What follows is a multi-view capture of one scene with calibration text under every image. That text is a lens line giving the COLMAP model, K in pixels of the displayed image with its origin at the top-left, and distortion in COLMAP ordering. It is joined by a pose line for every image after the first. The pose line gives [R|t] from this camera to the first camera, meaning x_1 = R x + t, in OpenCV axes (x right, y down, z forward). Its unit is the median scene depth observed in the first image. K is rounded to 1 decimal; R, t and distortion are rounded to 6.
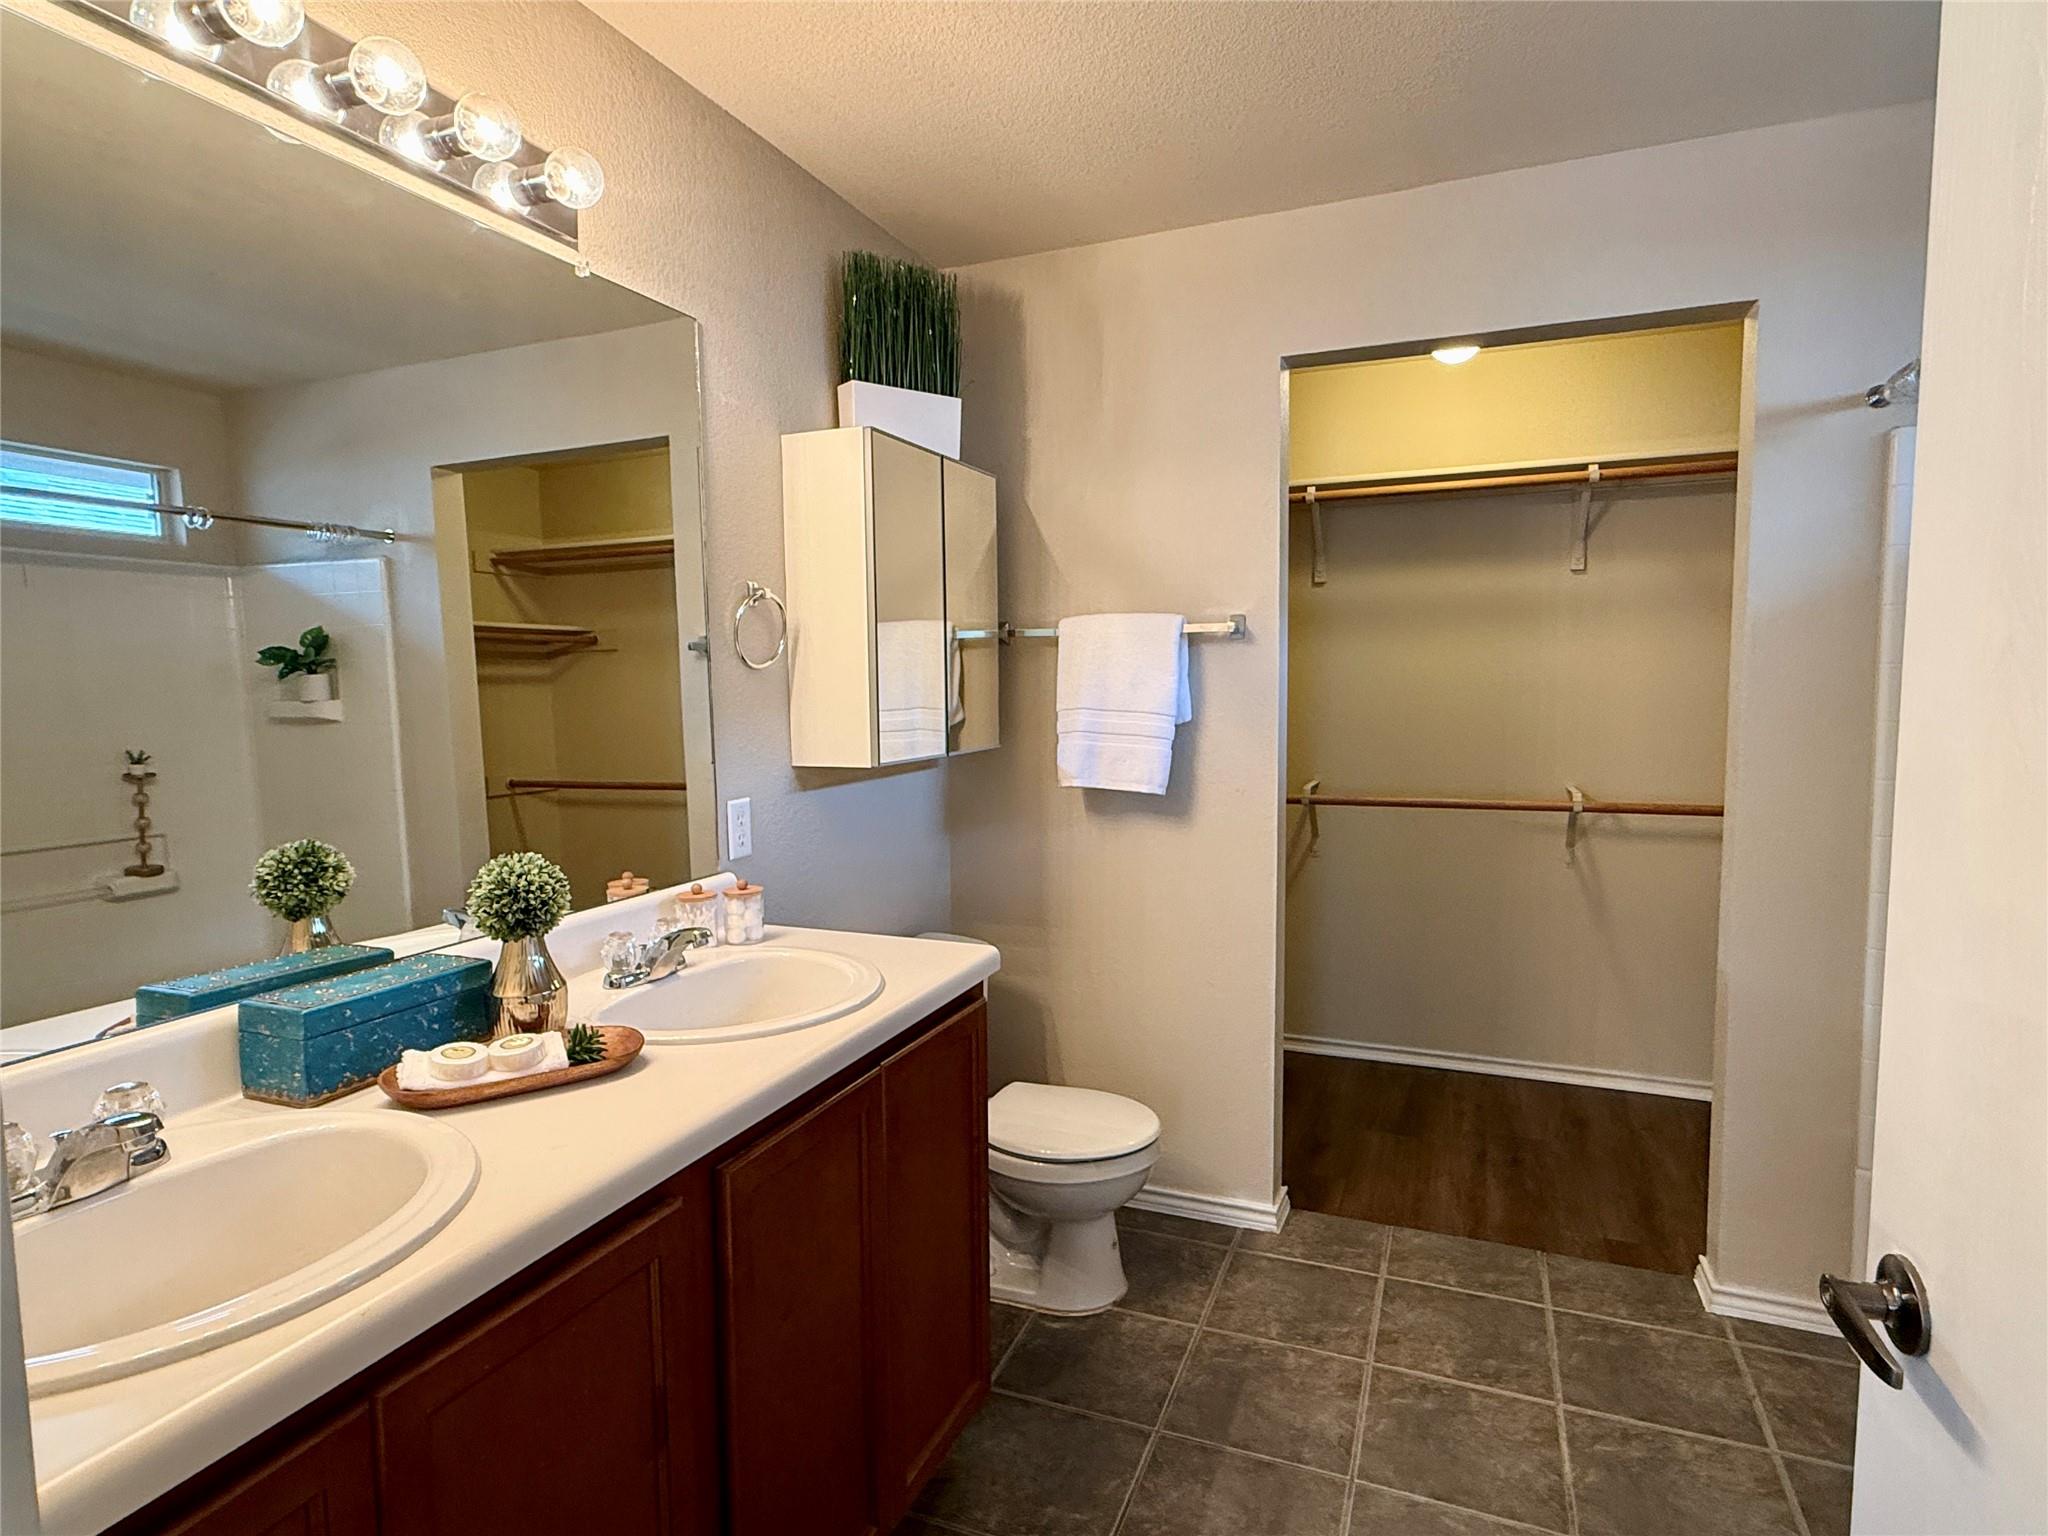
lens RADIAL K [[1101.4, 0, 1020.5], [0, 1101.4, 763.2], [0, 0, 1]] dist [0.000706, 0.001427]
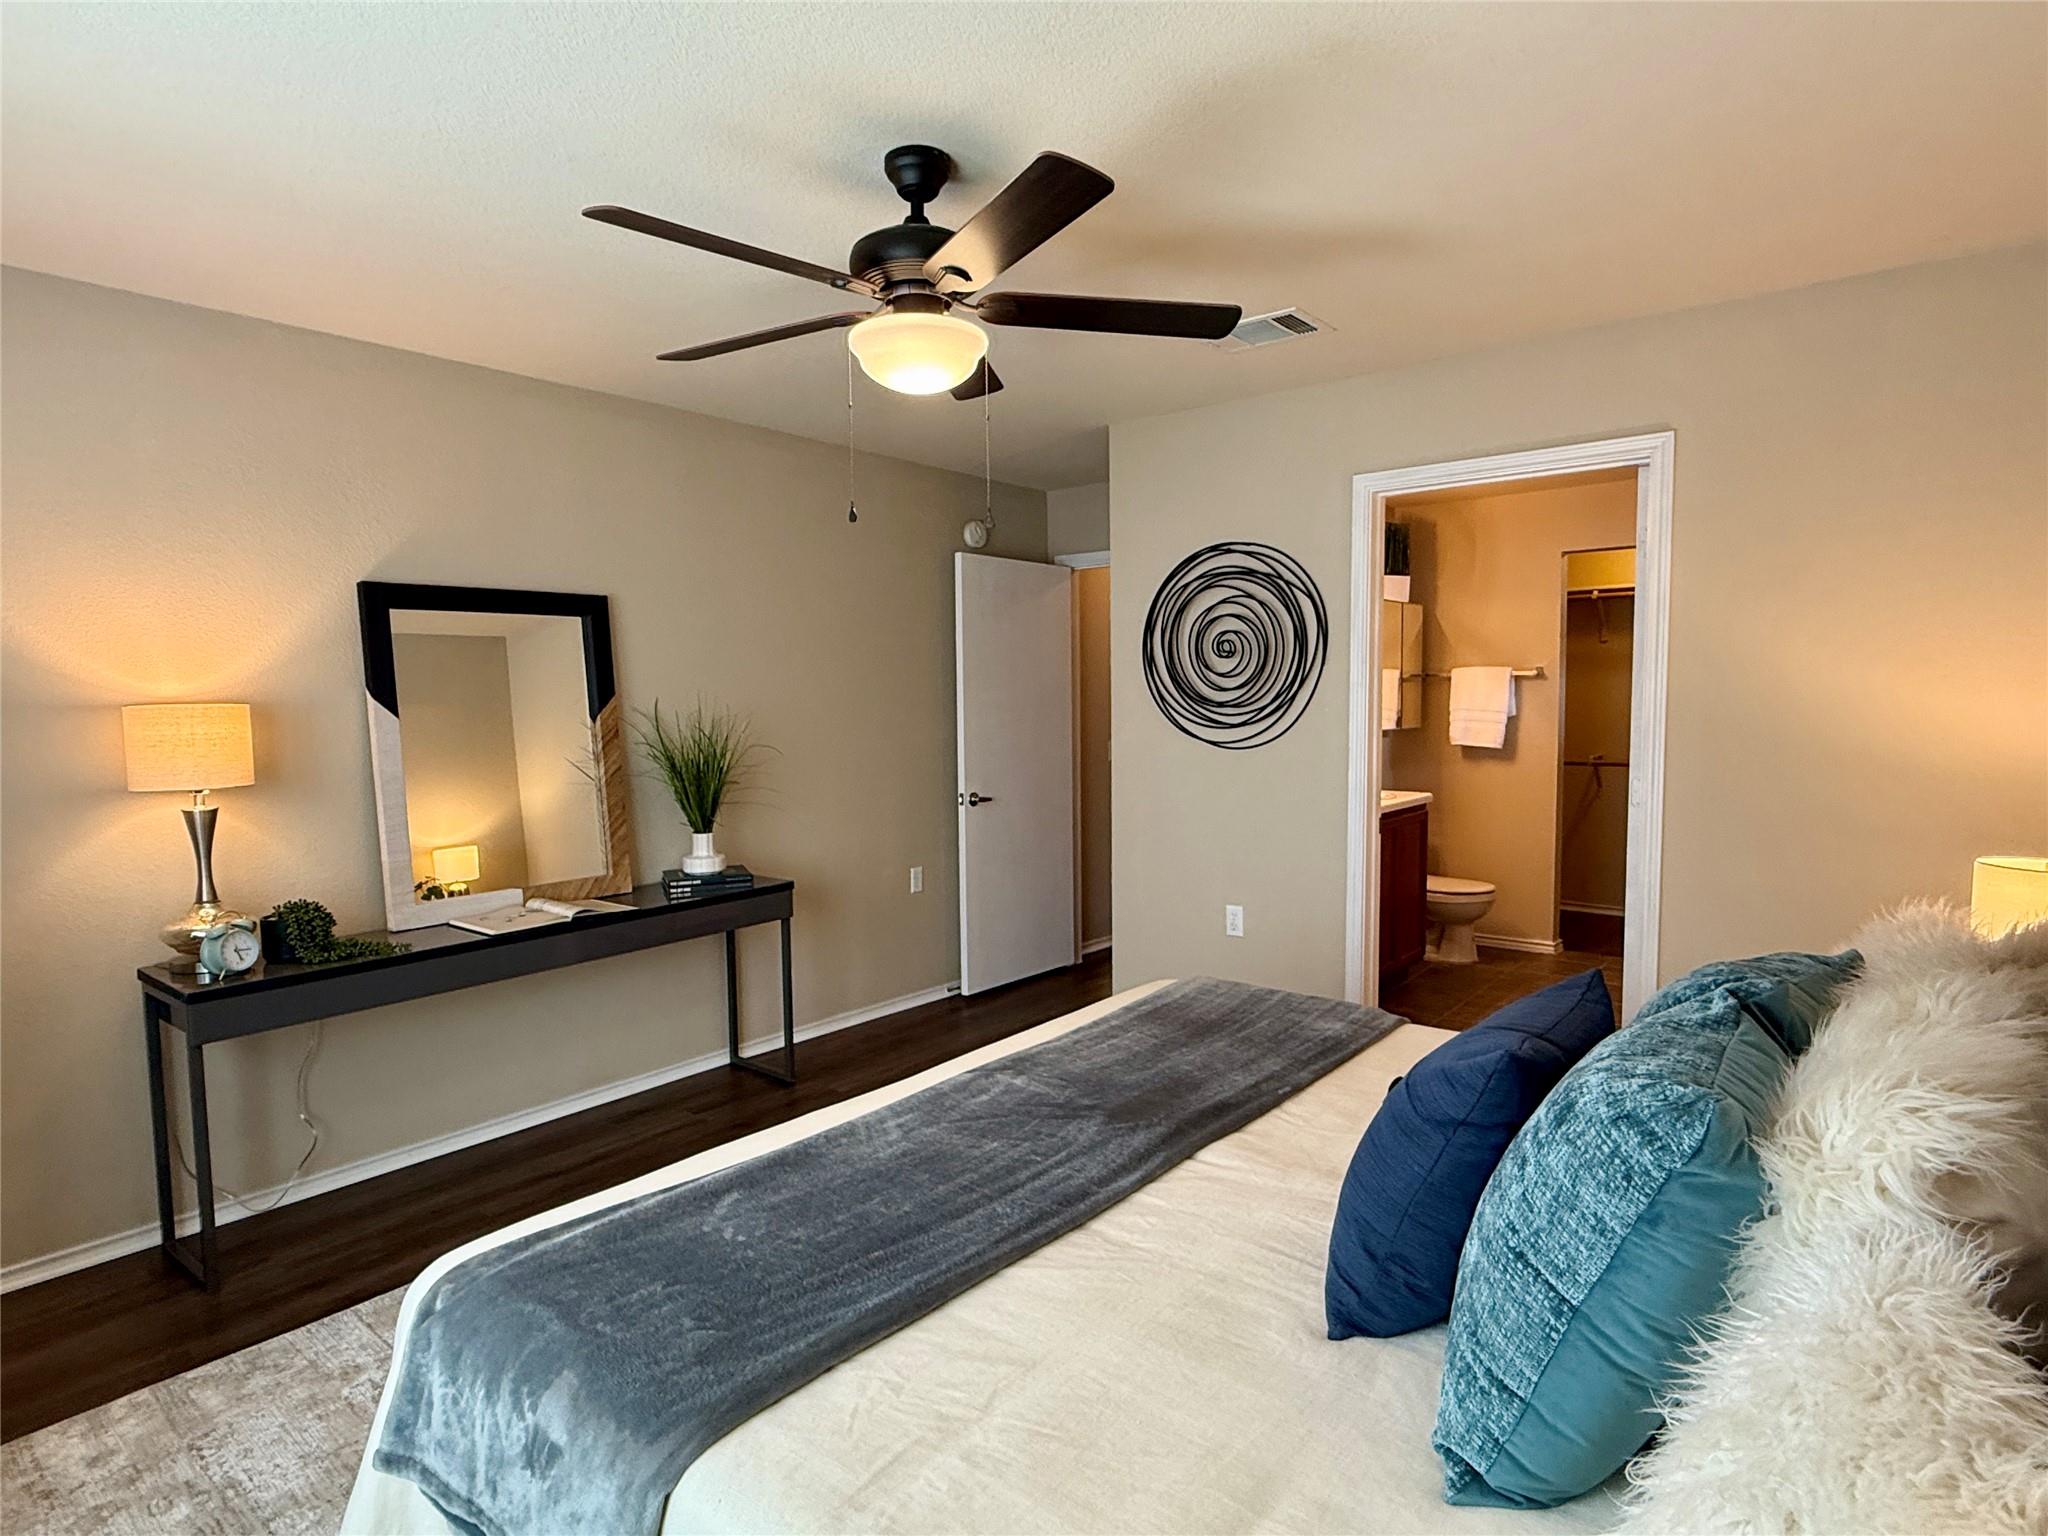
lens RADIAL K [[1101.4, 0, 1028.3], [0, 1101.4, 768.2], [0, 0, 1]] dist [0.000706, 0.001427]
pose [[0.956875, 0.021264, -0.289719, -0.133907], [-0.023739, 0.999706, -0.005032, 0.100277], [0.289527, 0.011692, 0.957098, -1.362731]]
